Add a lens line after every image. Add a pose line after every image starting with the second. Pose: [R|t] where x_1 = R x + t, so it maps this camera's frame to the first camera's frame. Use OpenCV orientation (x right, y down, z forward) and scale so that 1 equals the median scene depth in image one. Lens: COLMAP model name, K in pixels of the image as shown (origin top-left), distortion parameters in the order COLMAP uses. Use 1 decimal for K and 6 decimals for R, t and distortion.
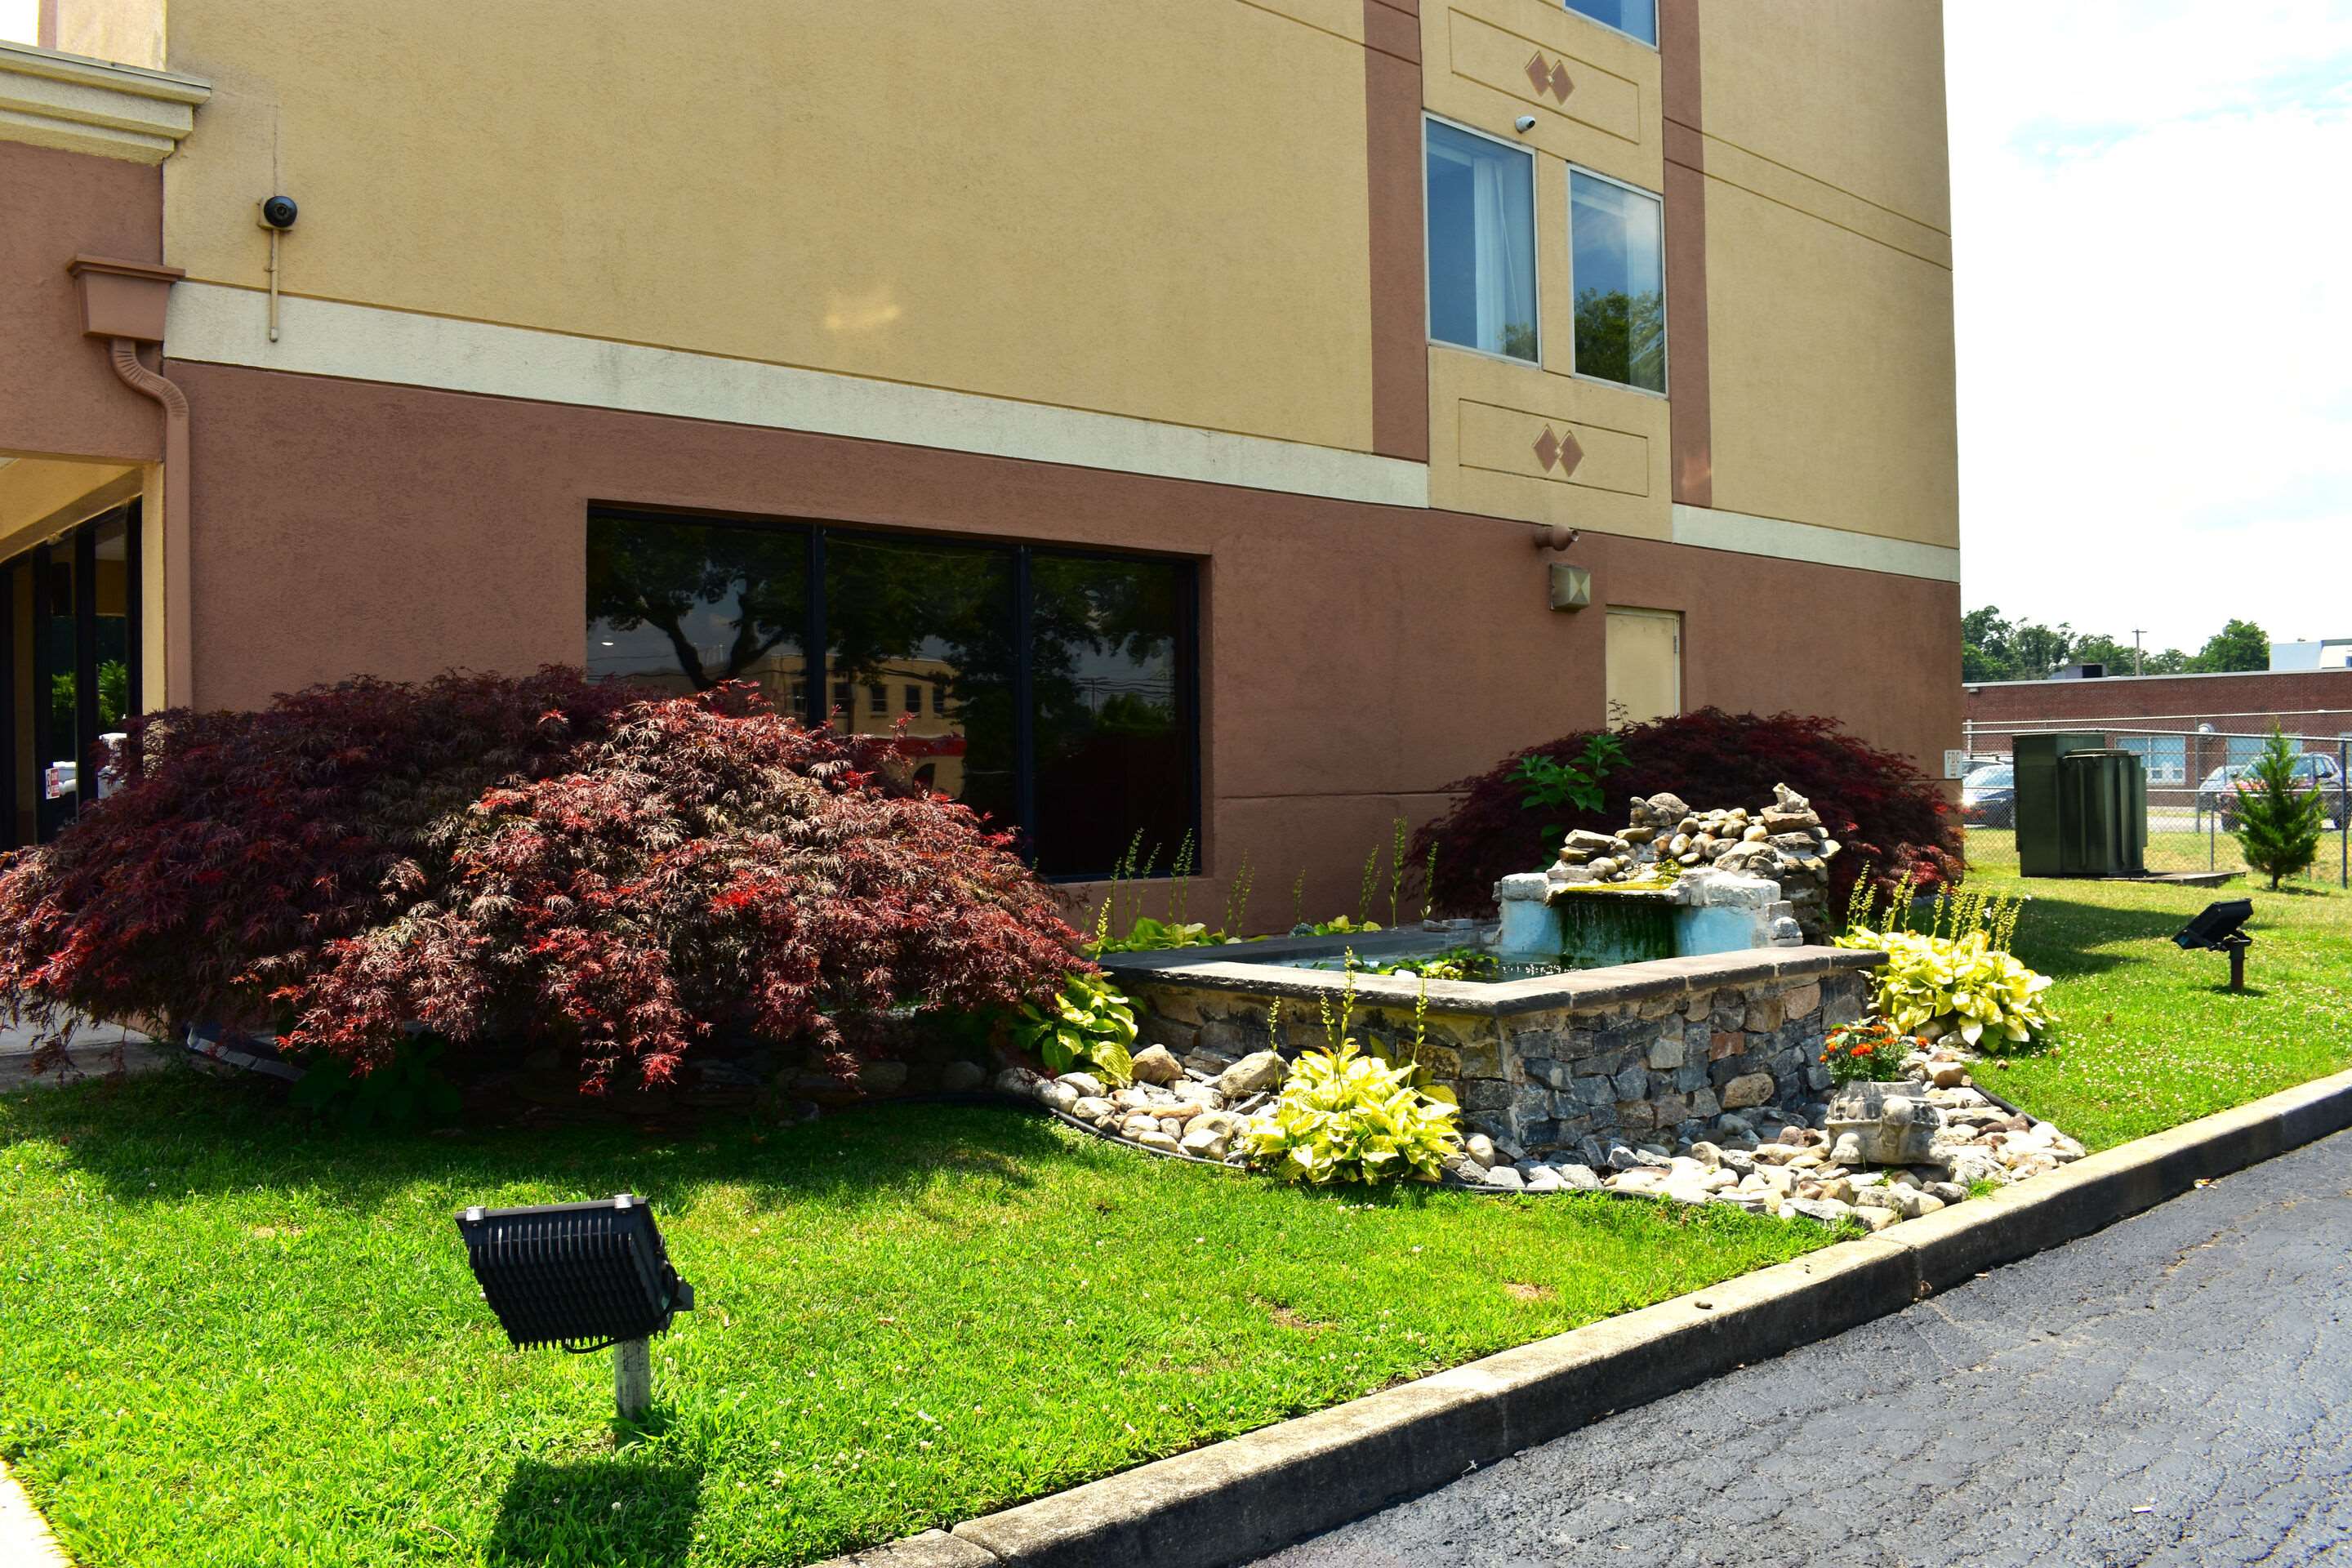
lens RADIAL K [[1944.1, 0, 1176.0], [0, 1944.1, 784.0], [0, 0, 1]] dist [-0.089232, 0.003754]
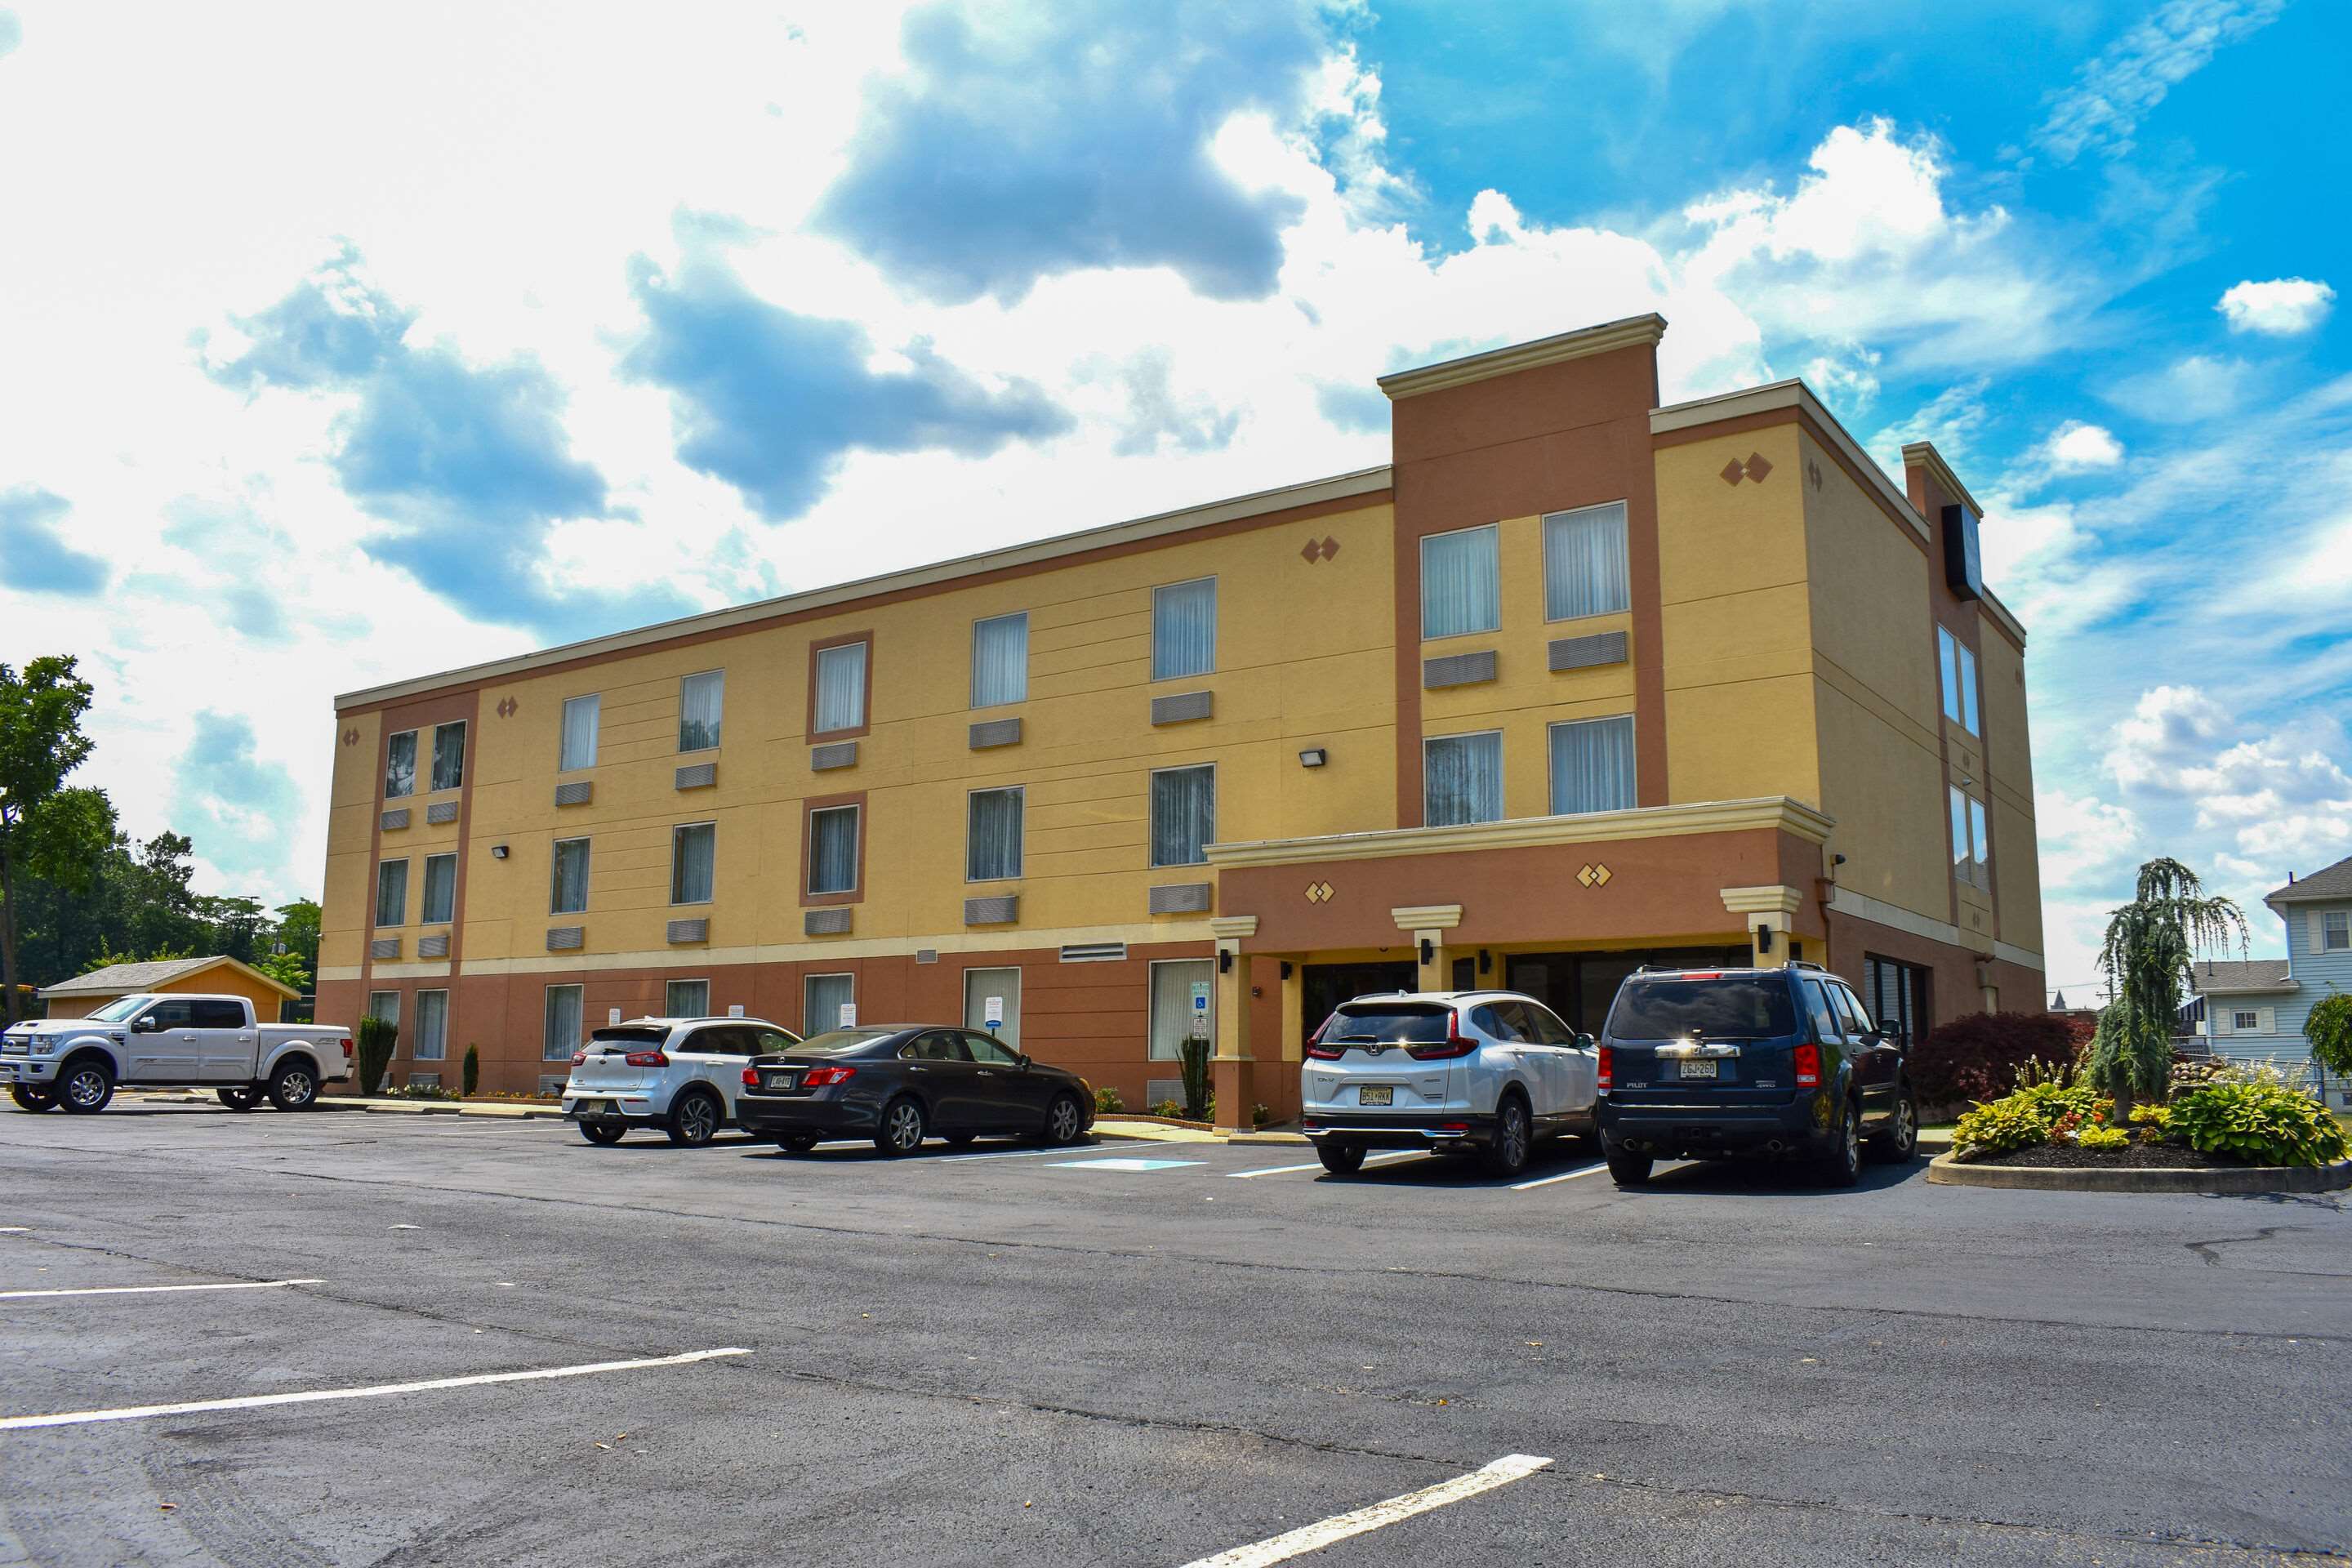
lens RADIAL K [[1844.4, 0, 1176.0], [0, 1844.4, 784.0], [0, 0, 1]] dist [-0.100757, 0.001593]
pose [[0.977188, 0.055590, 0.204974, -2.234644], [-0.019813, 0.984789, -0.172620, 0.116000], [-0.211452, 0.164621, 0.963425, -1.728049]]
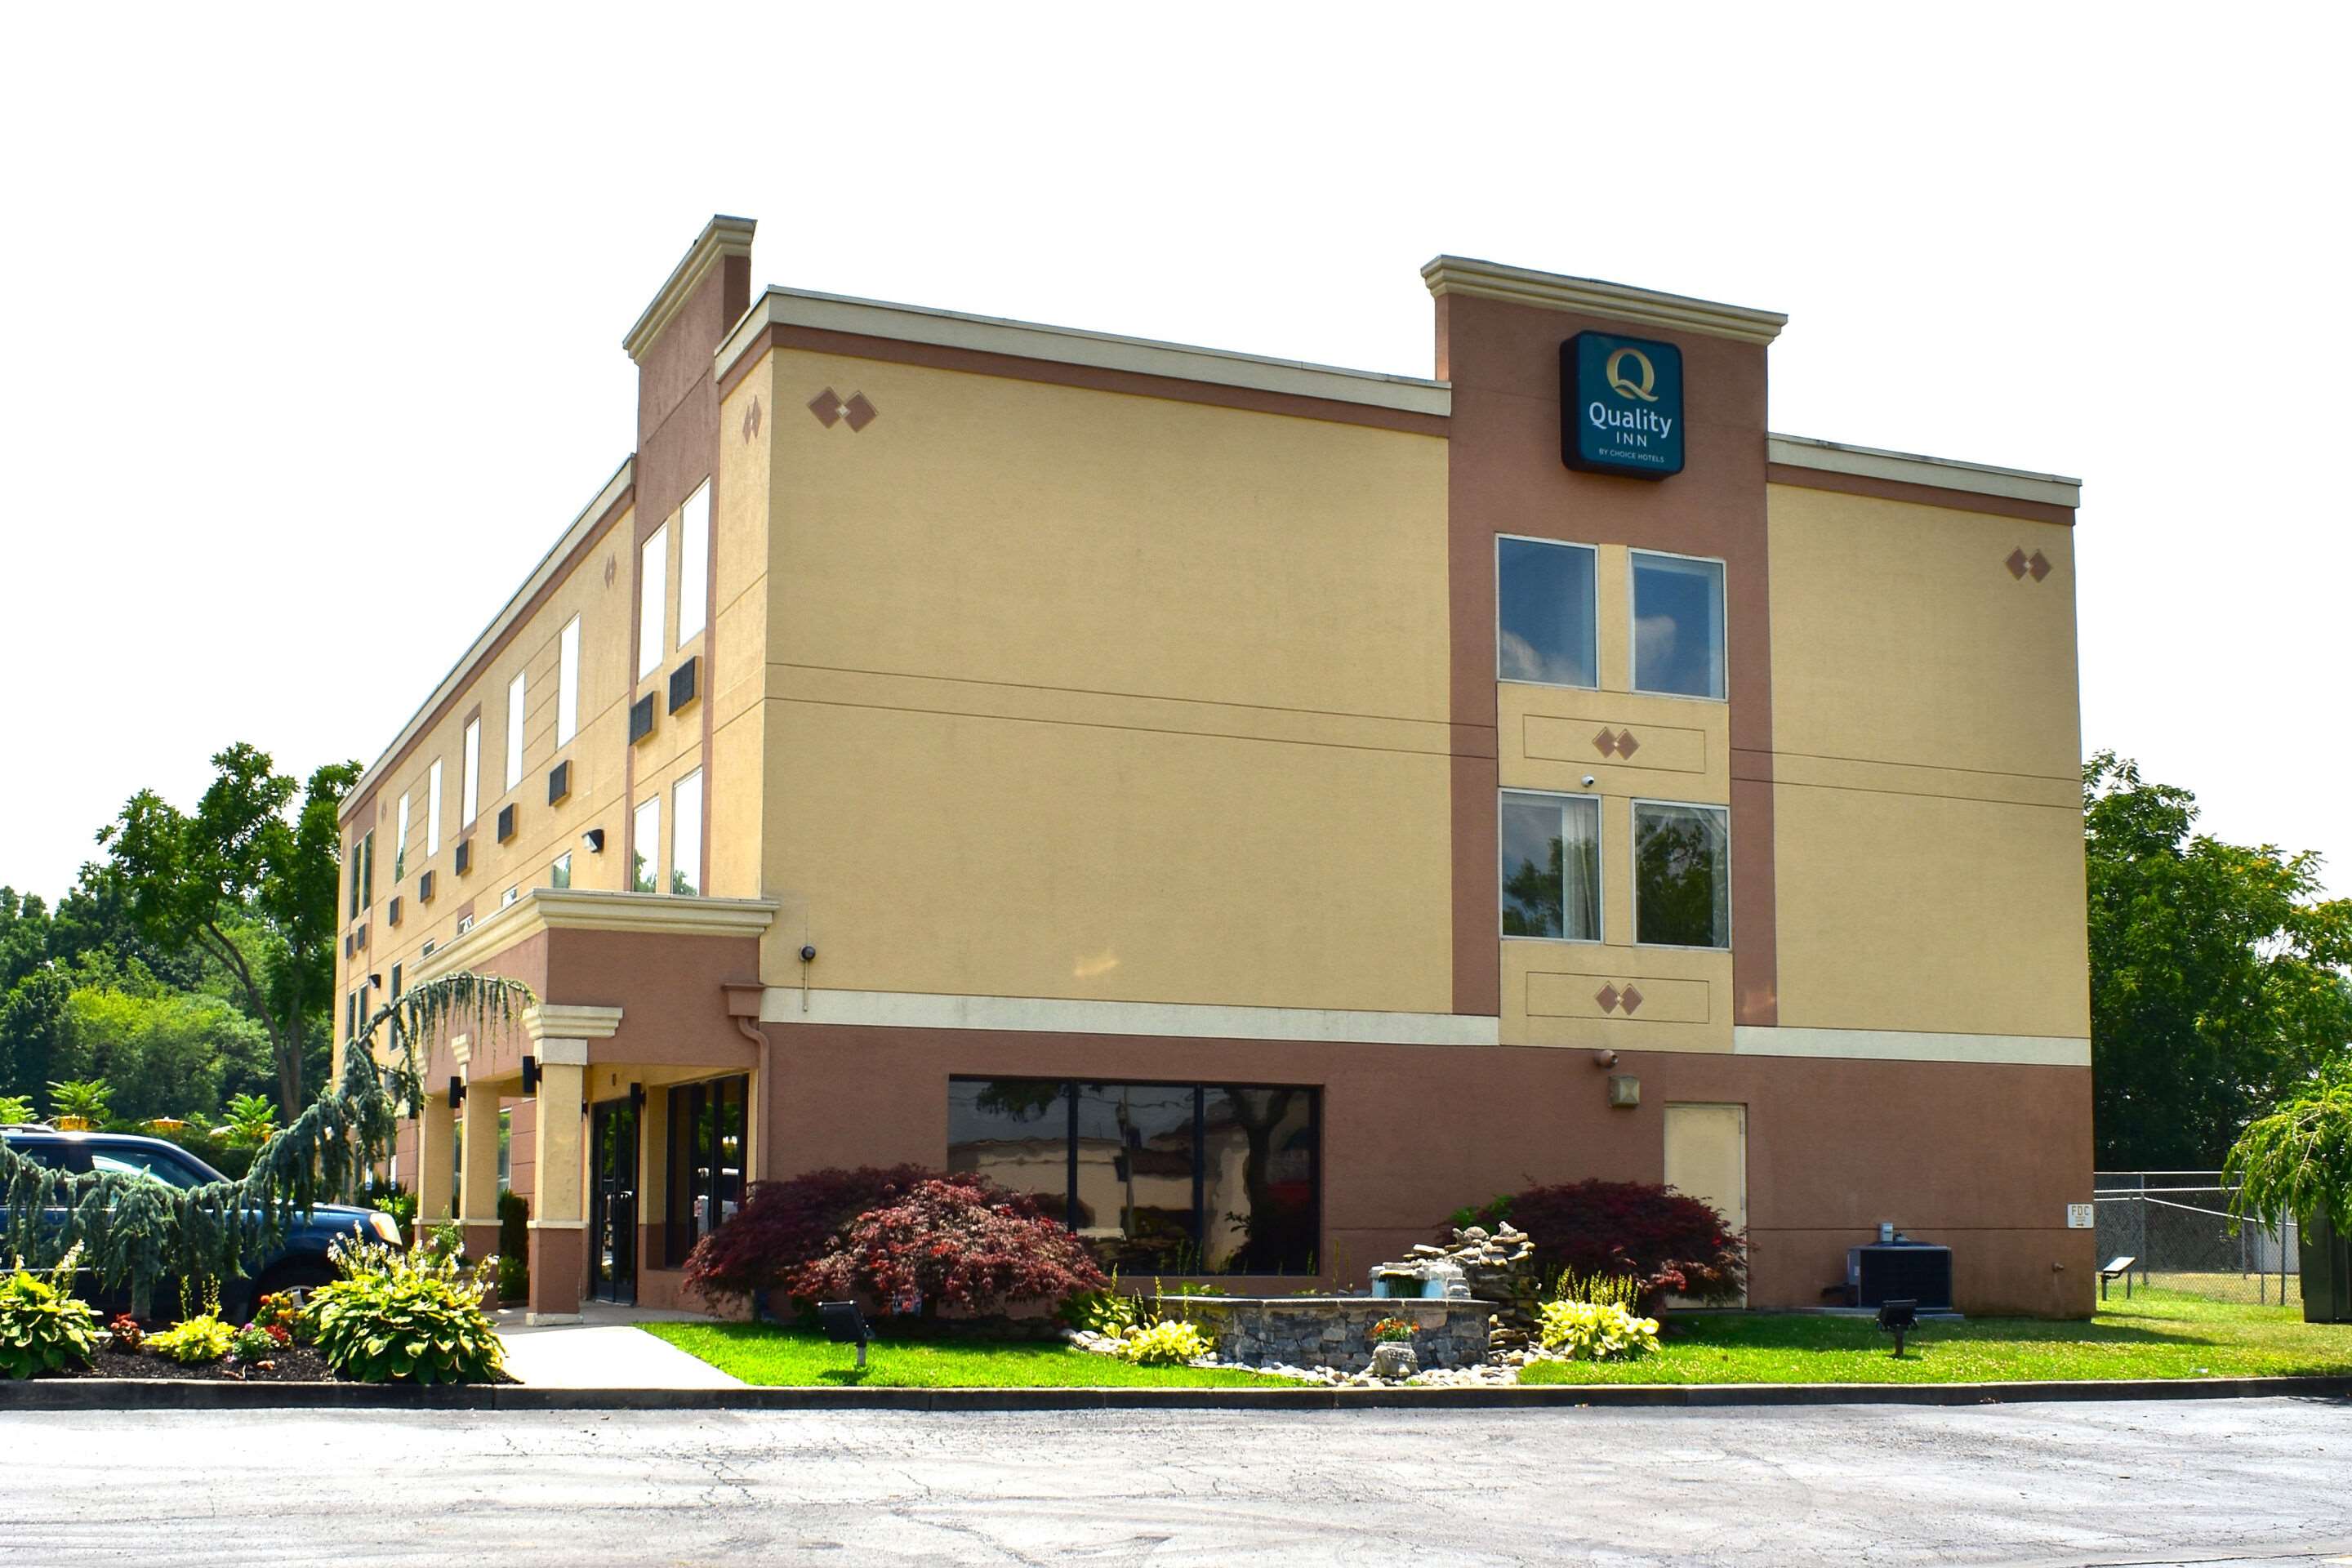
lens RADIAL K [[2754.3, 0, 1178.7], [0, 2754.3, 947.2], [0, 0, 1]] dist [-0.095901, -0.016109]
pose [[0.945084, -0.015902, -0.326439, 1.041898], [-0.018084, 0.994741, -0.100813, 0.010670], [0.326326, 0.101180, 0.939827, -1.990858]]
